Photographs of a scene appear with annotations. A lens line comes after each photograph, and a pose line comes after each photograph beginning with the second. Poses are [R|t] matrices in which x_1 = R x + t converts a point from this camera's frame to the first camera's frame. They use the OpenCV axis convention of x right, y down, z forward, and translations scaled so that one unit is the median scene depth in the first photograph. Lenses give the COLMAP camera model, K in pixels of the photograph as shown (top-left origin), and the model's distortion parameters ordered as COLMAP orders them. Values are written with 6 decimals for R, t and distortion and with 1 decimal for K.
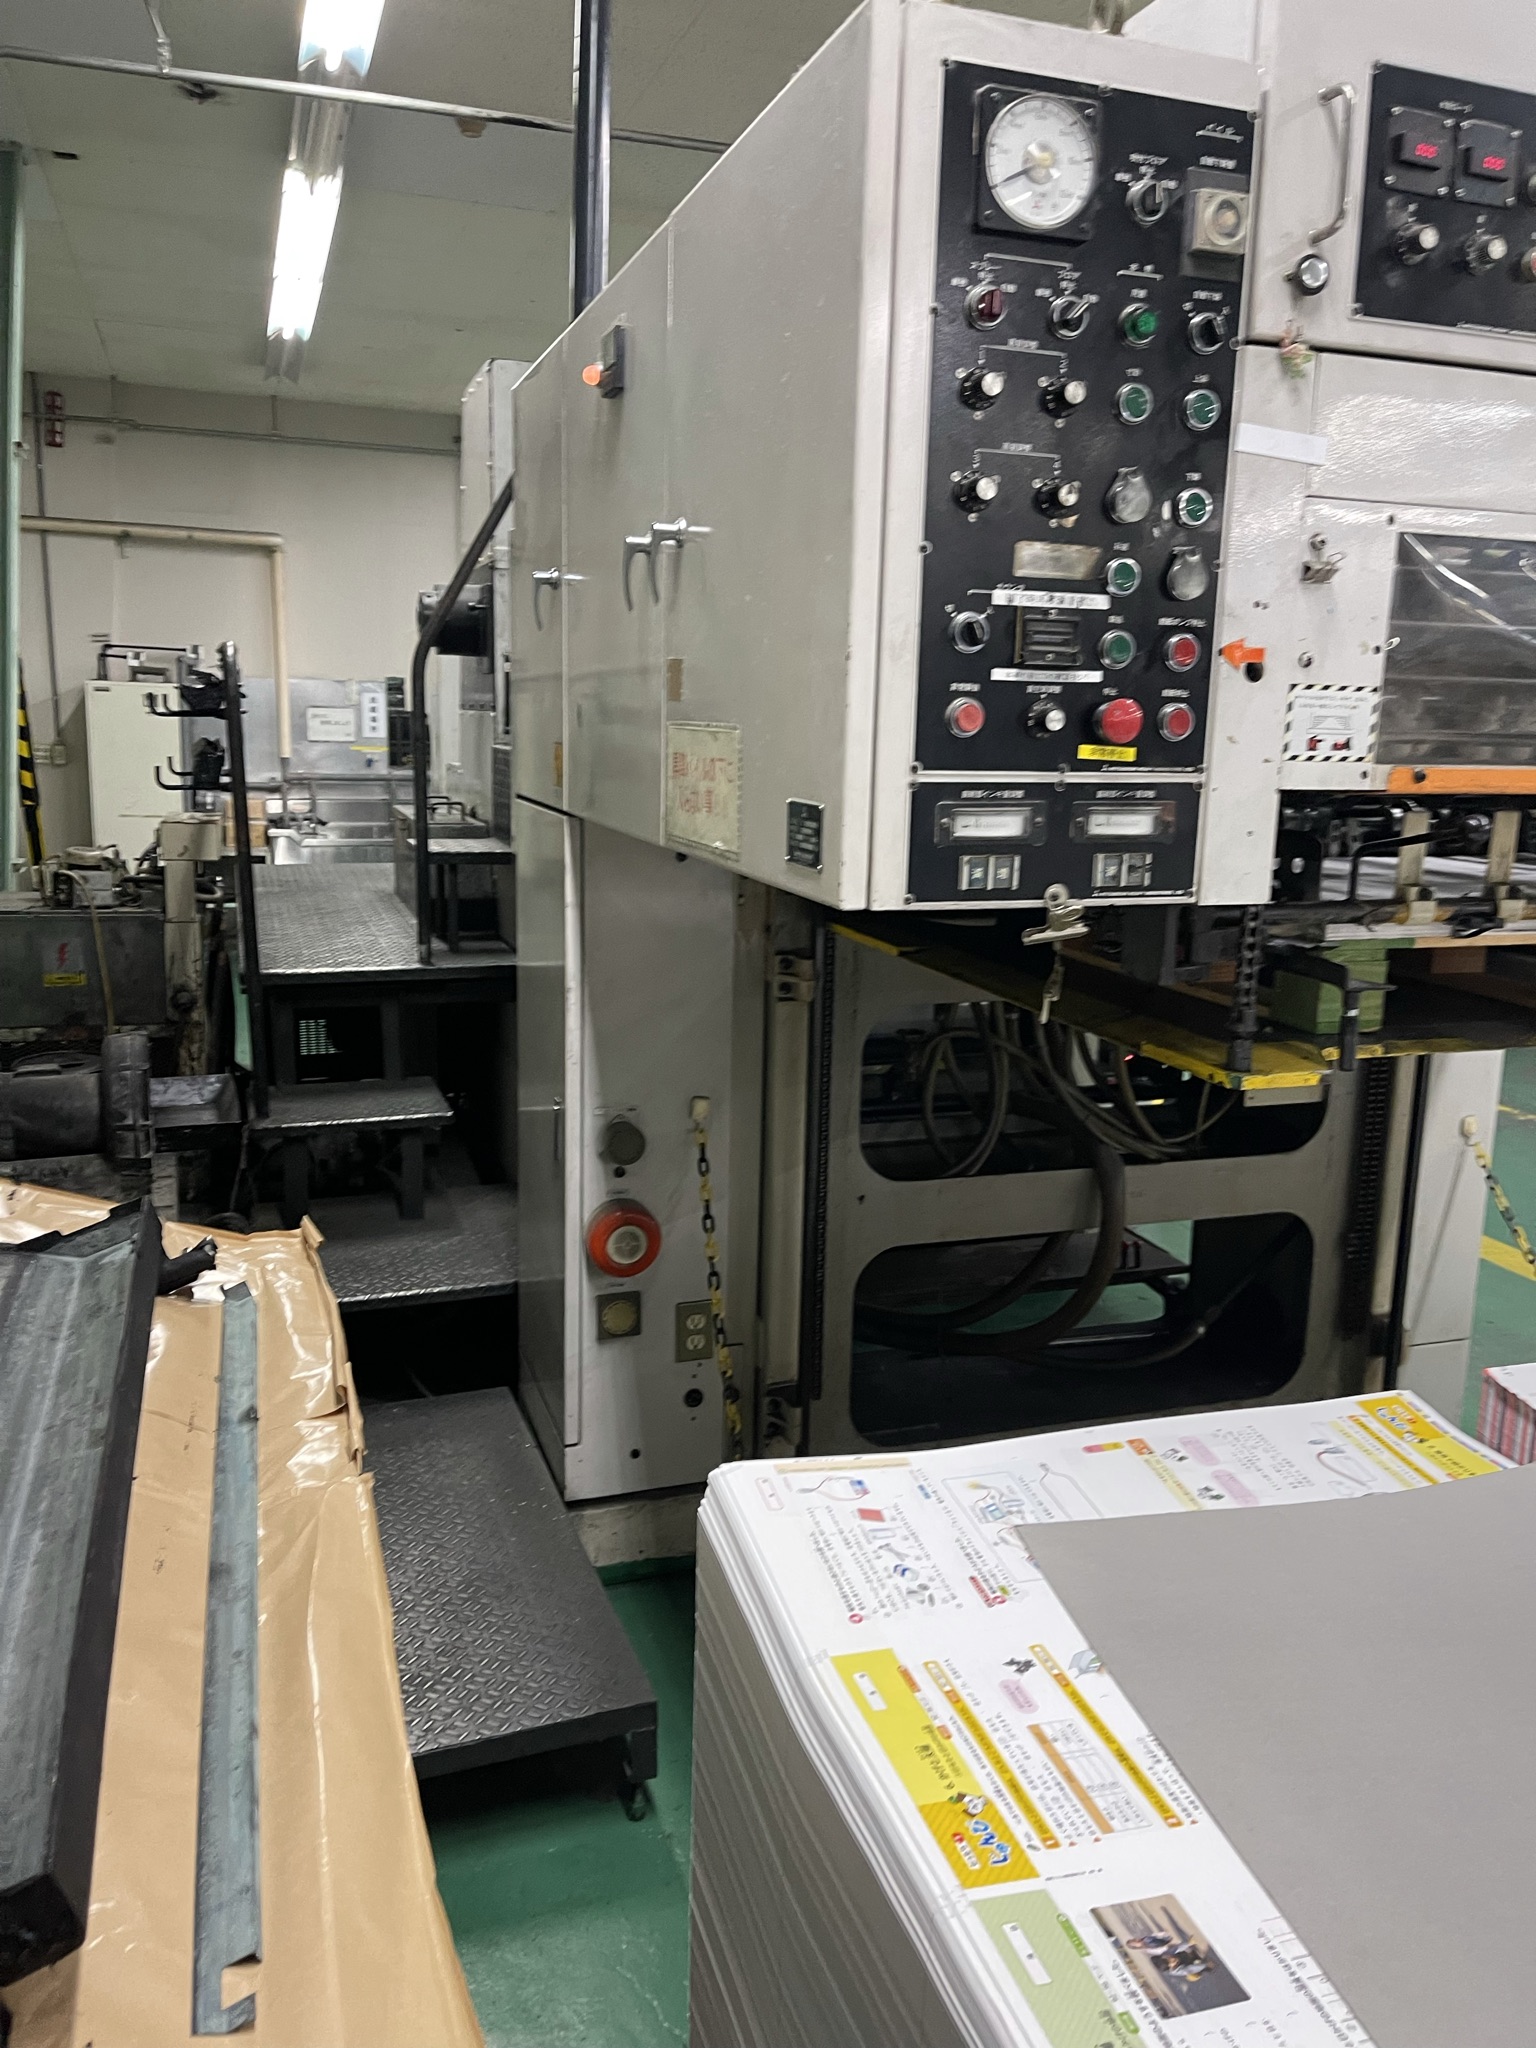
lens RADIAL K [[1549.8, 0, 763.5], [0, 1549.8, 1015.5], [0, 0, 1]] dist [0.035617, -0.041372]
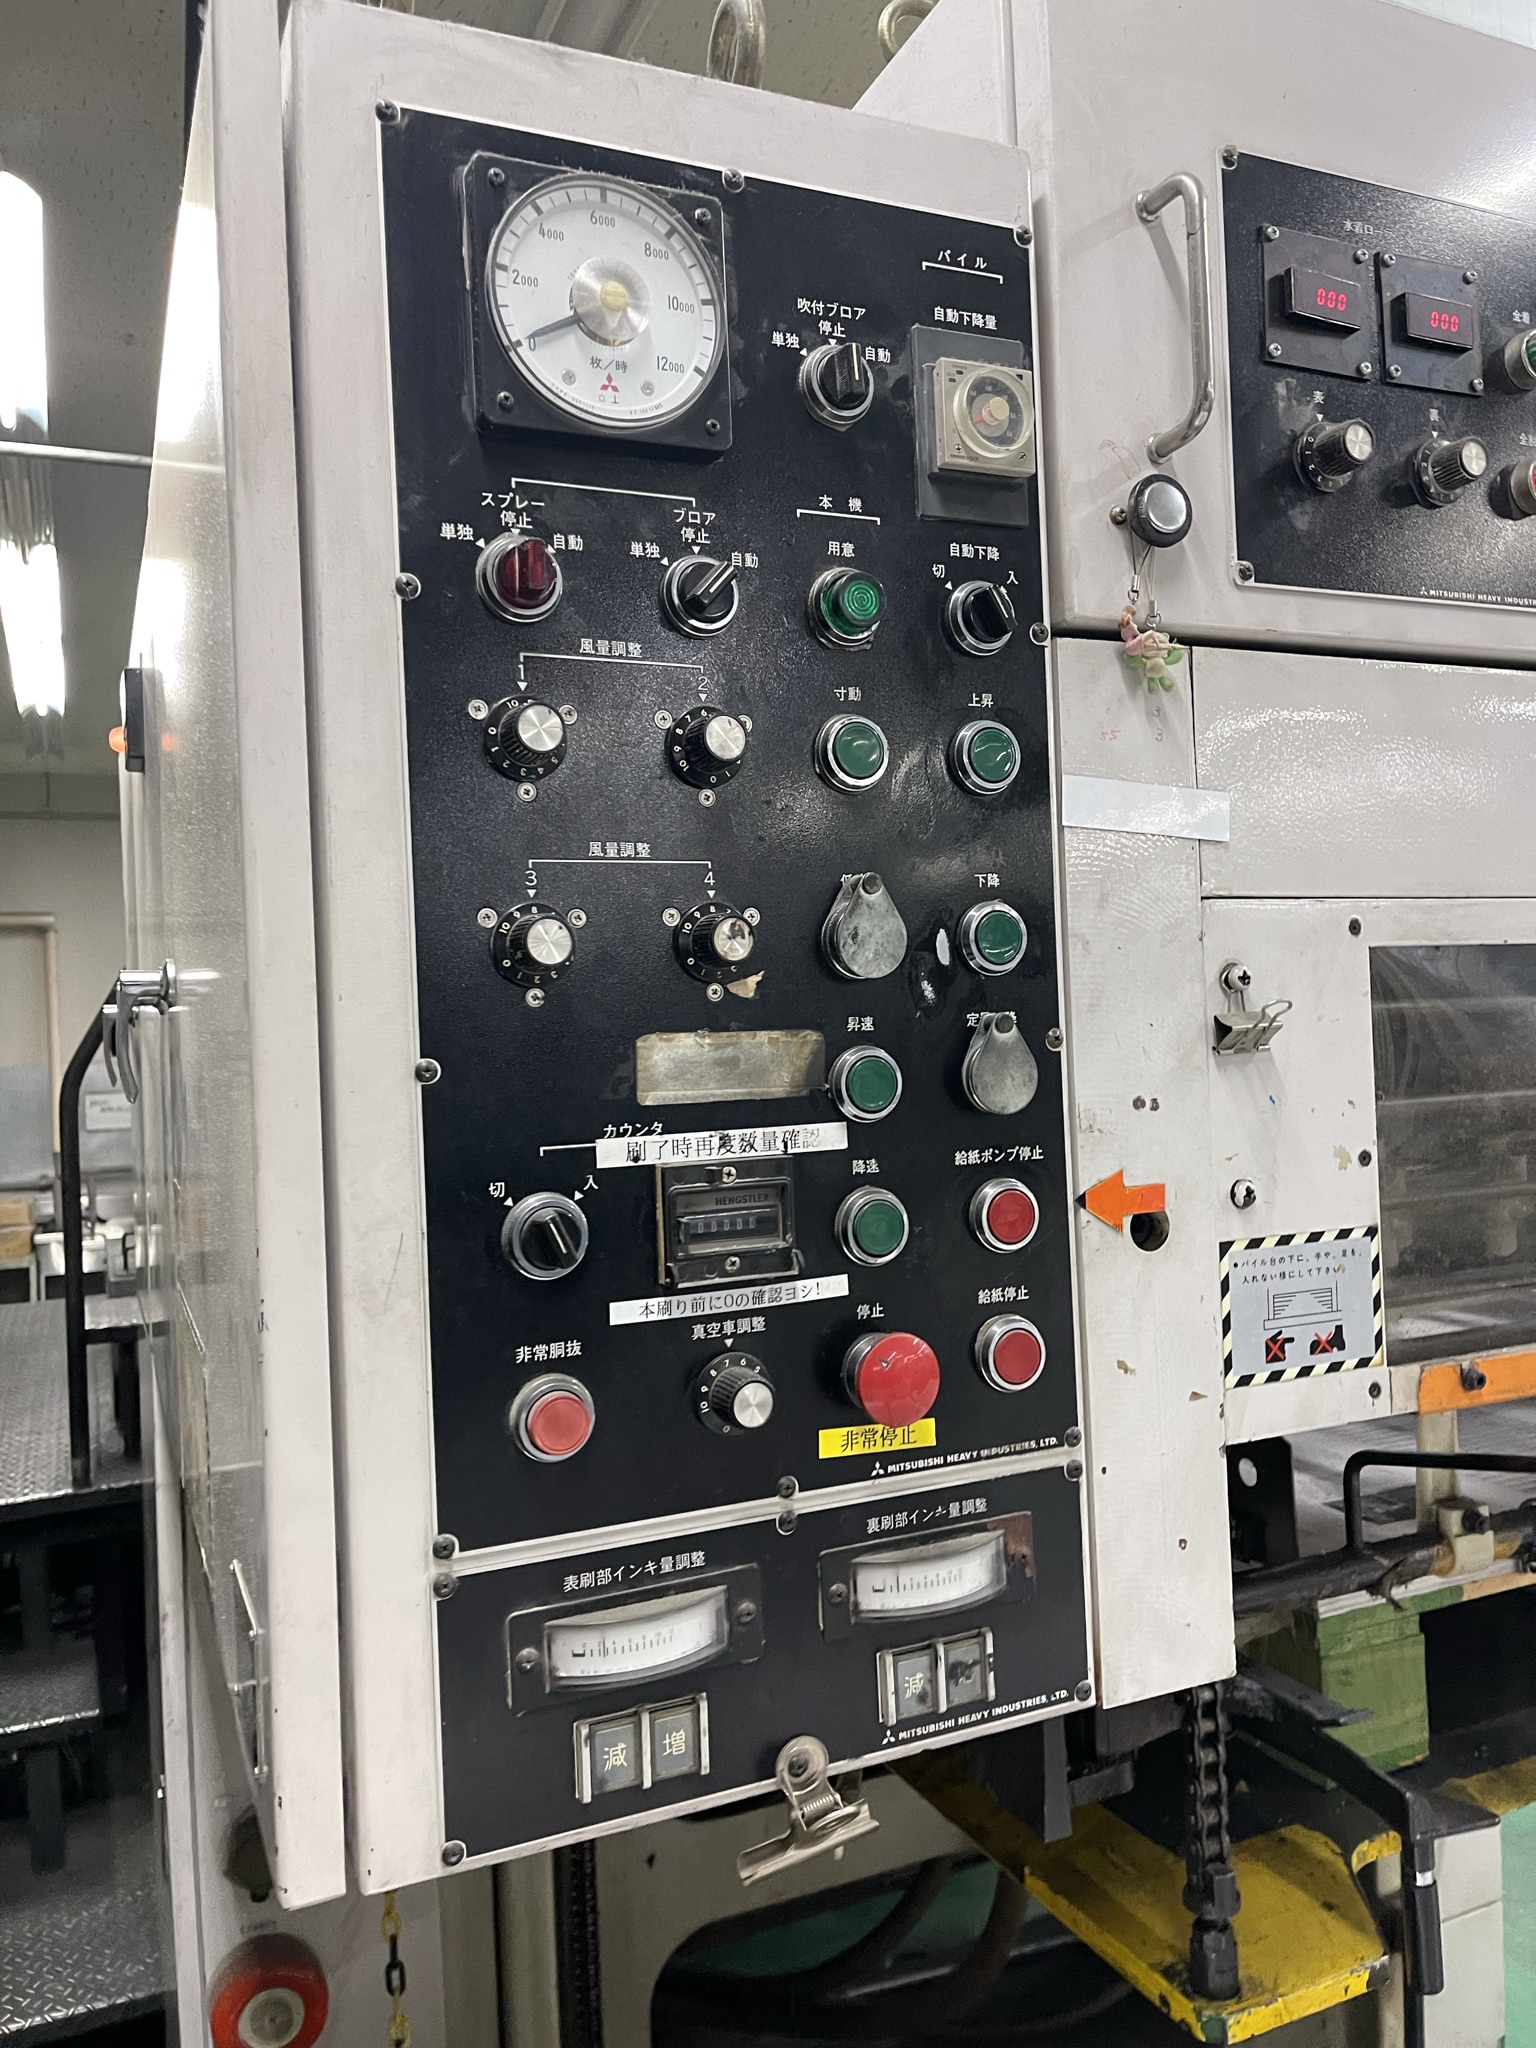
lens RADIAL K [[1549.8, 0, 763.5], [0, 1549.8, 1015.5], [0, 0, 1]] dist [0.035617, -0.041372]
pose [[0.993970, -0.065195, 0.088169, 0.155339], [0.081686, 0.976648, -0.198711, -0.207847], [-0.073155, 0.204715, 0.976084, 0.519045]]
